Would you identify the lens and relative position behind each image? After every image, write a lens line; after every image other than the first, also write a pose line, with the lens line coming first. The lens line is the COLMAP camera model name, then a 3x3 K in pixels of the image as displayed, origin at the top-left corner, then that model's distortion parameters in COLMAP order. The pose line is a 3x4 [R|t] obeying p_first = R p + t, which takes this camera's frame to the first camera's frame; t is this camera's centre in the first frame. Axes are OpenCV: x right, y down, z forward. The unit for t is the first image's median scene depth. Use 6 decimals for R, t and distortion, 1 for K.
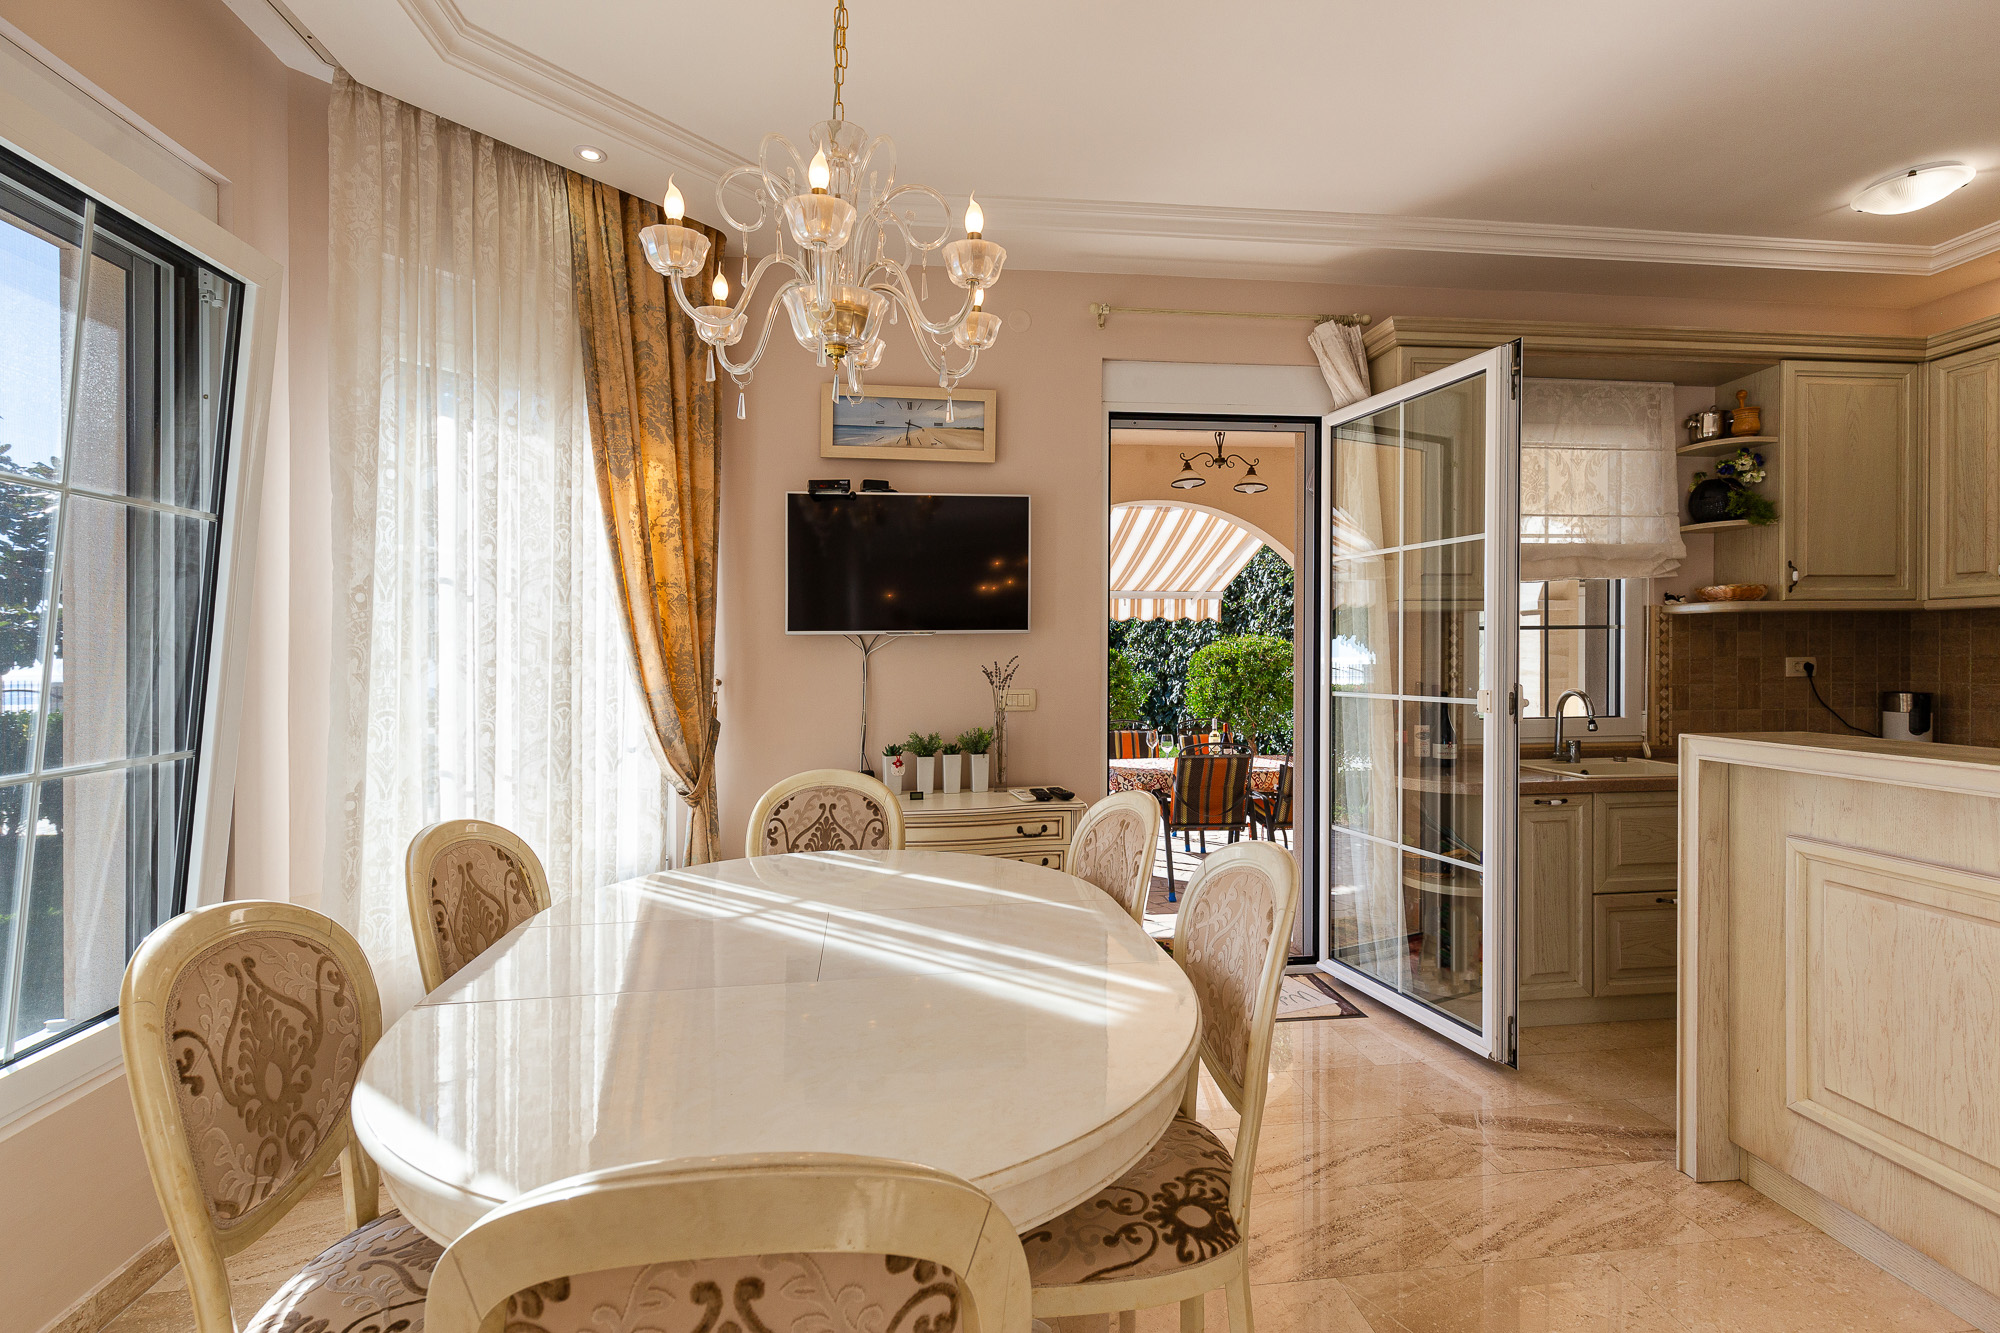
lens RADIAL K [[920.0, 0, 1017.0], [0, 920.0, 658.2], [0, 0, 1]] dist [-0.004648, 0.003576]
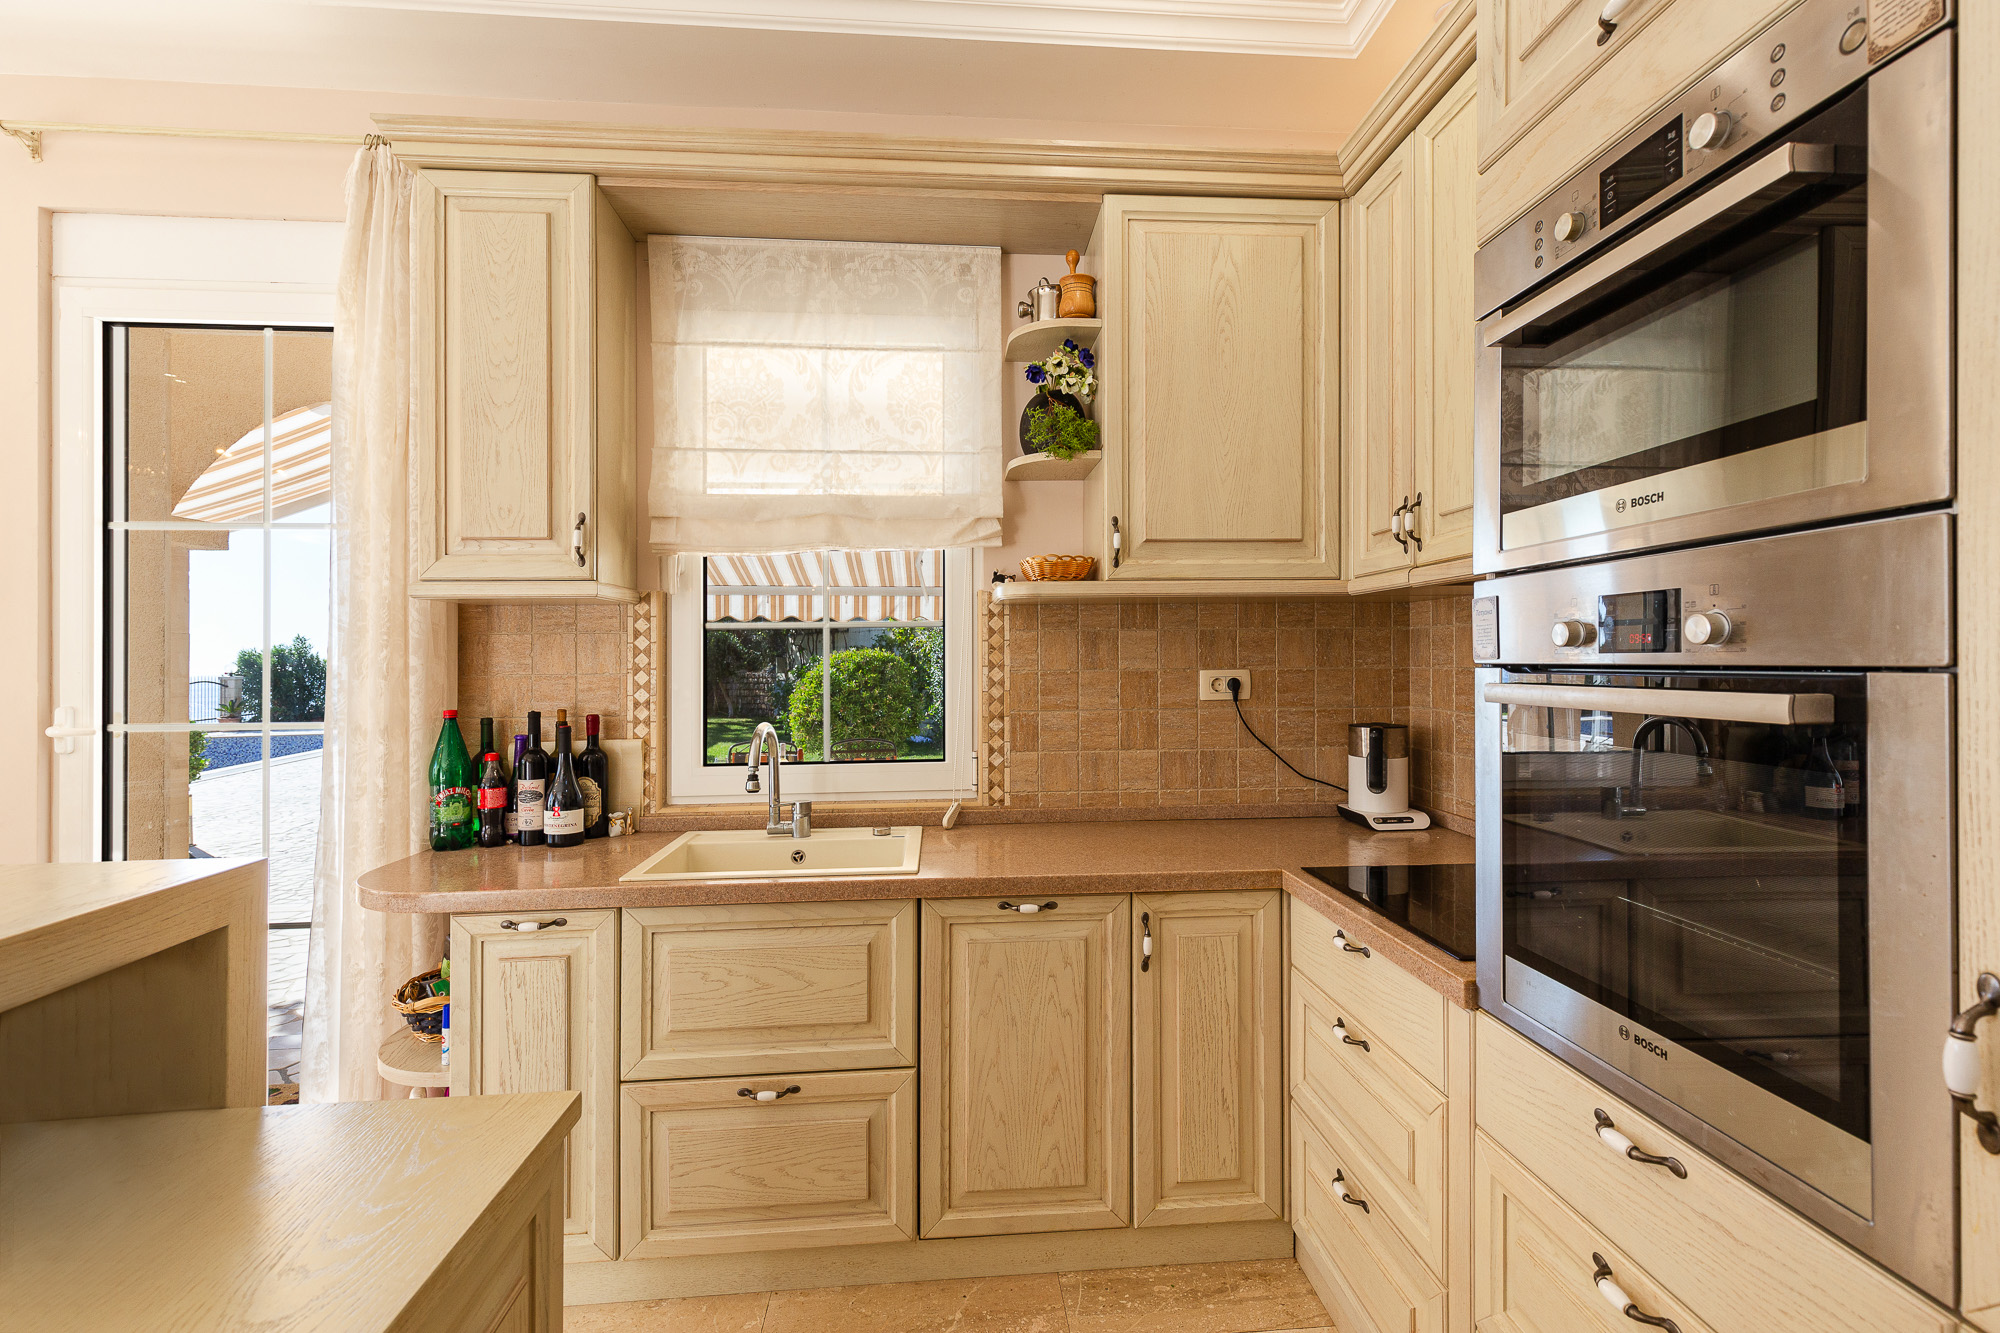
lens RADIAL K [[920.0, 0, 1003.6], [0, 920.0, 655.2], [0, 0, 1]] dist [-0.004648, 0.003576]
pose [[0.999247, -0.001816, -0.038766, 0.747119], [0.001583, 0.999980, -0.006052, -0.008105], [0.038777, 0.005986, 0.999230, 0.356026]]
